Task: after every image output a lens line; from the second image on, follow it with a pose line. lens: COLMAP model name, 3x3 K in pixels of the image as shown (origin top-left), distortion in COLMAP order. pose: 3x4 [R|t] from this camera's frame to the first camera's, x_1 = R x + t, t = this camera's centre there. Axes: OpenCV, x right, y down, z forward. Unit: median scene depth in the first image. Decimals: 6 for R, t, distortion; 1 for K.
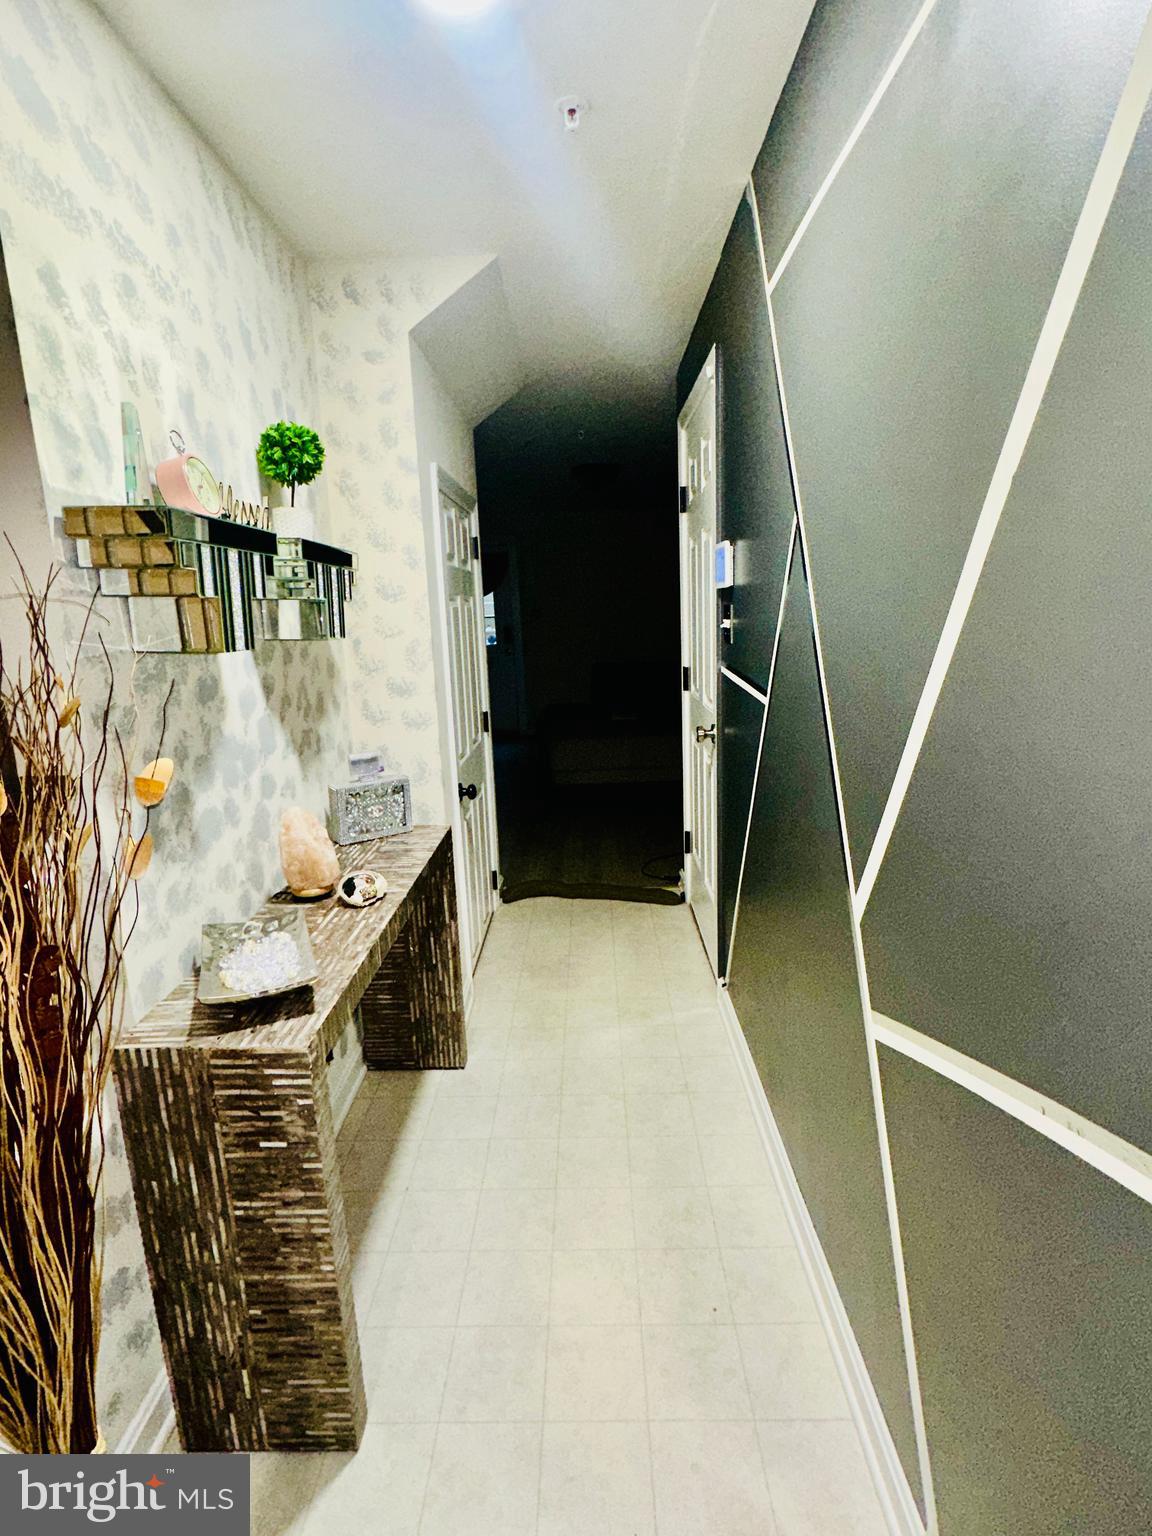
lens RADIAL K [[776.8, 0, 576.0], [0, 776.8, 768.0], [0, 0, 1]] dist [0.000456, 0.000010]
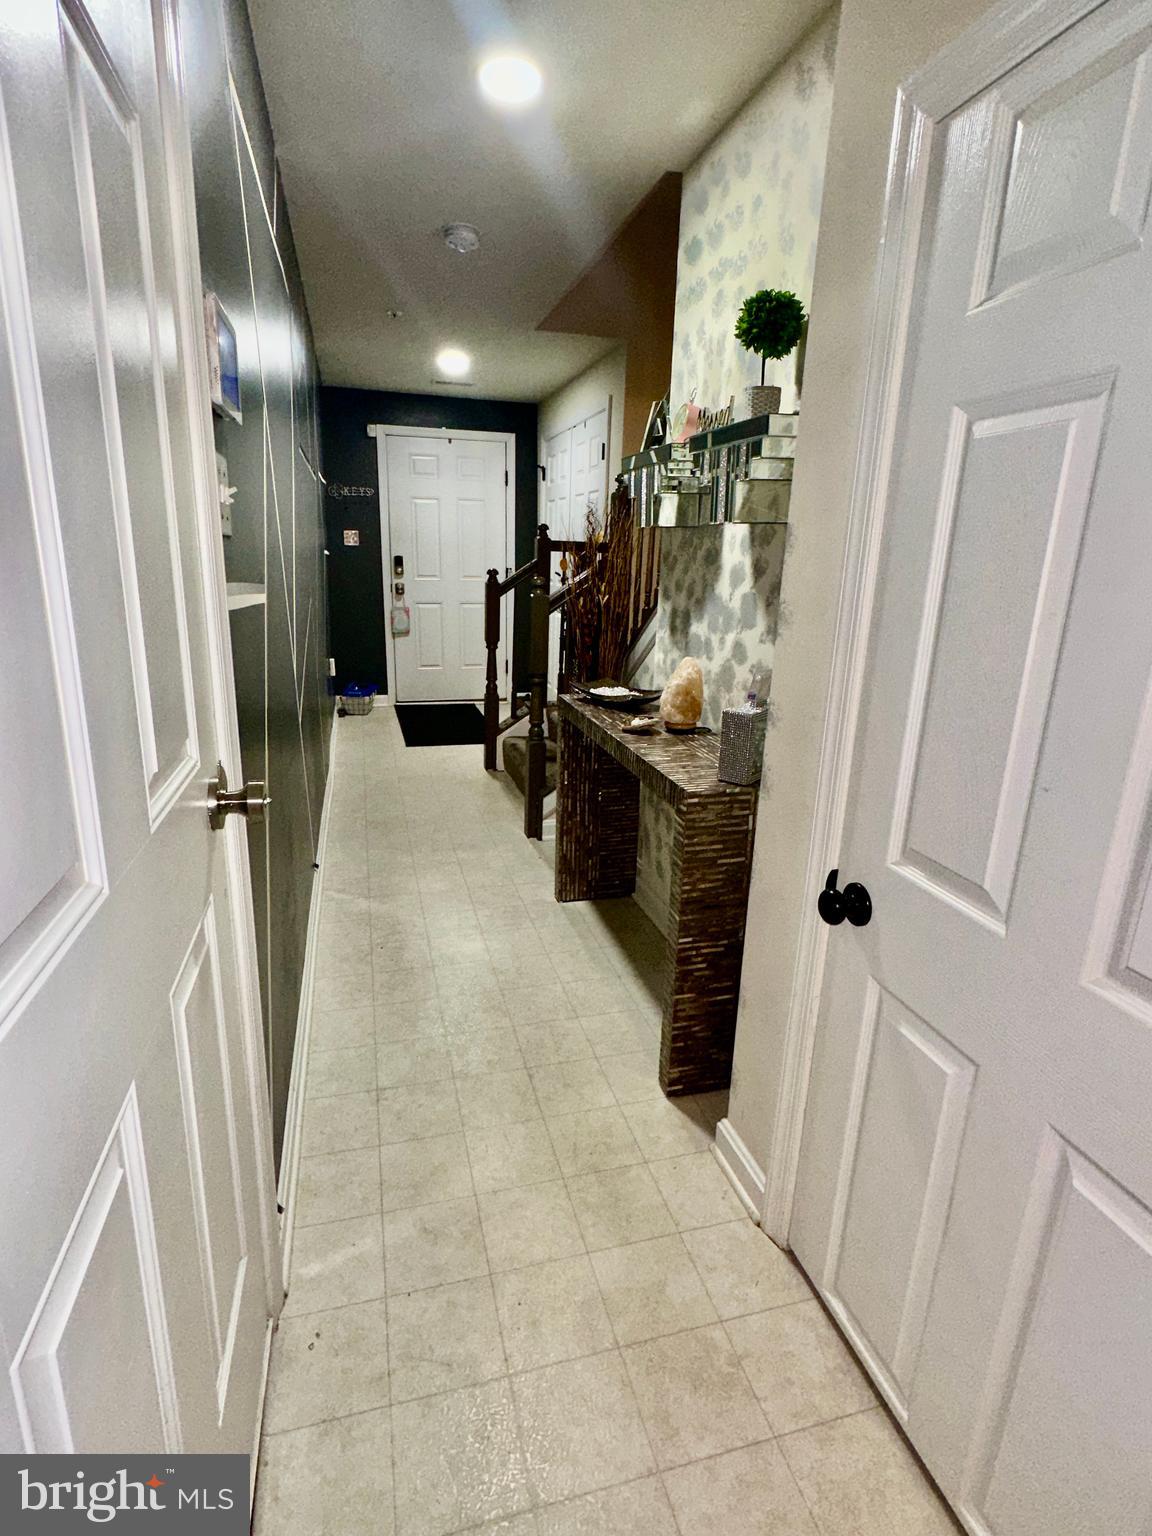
lens RADIAL K [[776.8, 0, 576.0], [0, 776.8, 768.0], [0, 0, 1]] dist [0.000456, 0.000010]
pose [[-0.958341, 0.084925, -0.272710, 0.174078], [-0.051636, 0.887532, 0.457843, -0.353346], [0.280922, 0.452851, -0.846173, 2.051883]]
